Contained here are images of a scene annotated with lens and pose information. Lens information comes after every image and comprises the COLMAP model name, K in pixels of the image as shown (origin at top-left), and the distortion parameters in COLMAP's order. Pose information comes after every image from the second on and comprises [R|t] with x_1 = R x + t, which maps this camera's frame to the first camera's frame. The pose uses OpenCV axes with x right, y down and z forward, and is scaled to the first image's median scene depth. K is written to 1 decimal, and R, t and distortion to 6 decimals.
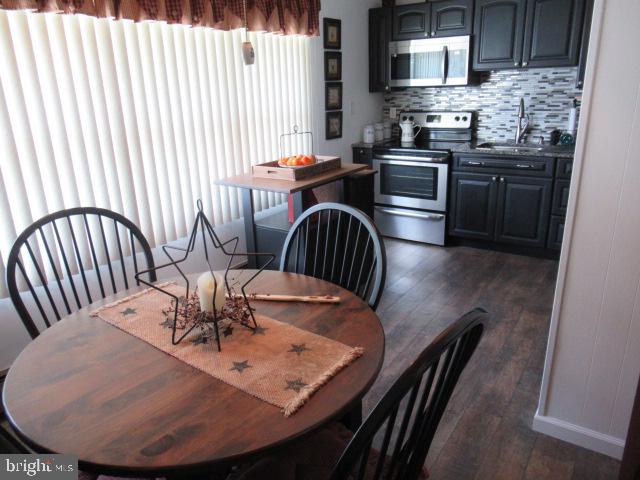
lens RADIAL K [[474.6, 0, 321.1], [0, 474.6, 238.5], [0, 0, 1]] dist [-0.013440, 0.001247]
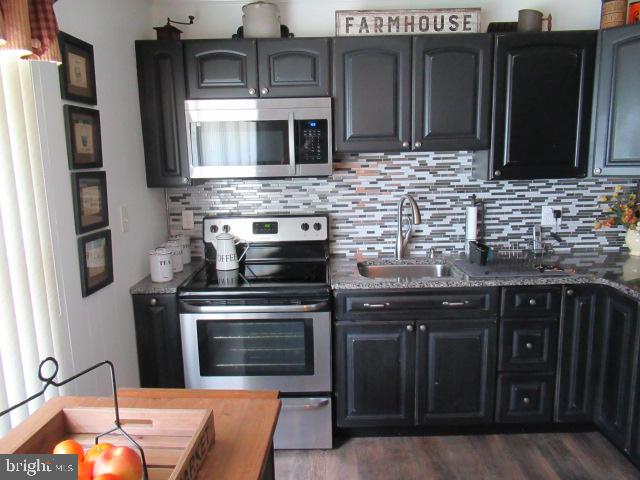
lens RADIAL K [[474.6, 0, 321.3], [0, 474.6, 242.5], [0, 0, 1]] dist [-0.013440, 0.001247]
pose [[0.824988, -0.086103, 0.558552, -0.050010], [0.167409, 0.981201, -0.096010, -0.182470], [-0.539785, 0.172714, 0.823894, 0.516451]]
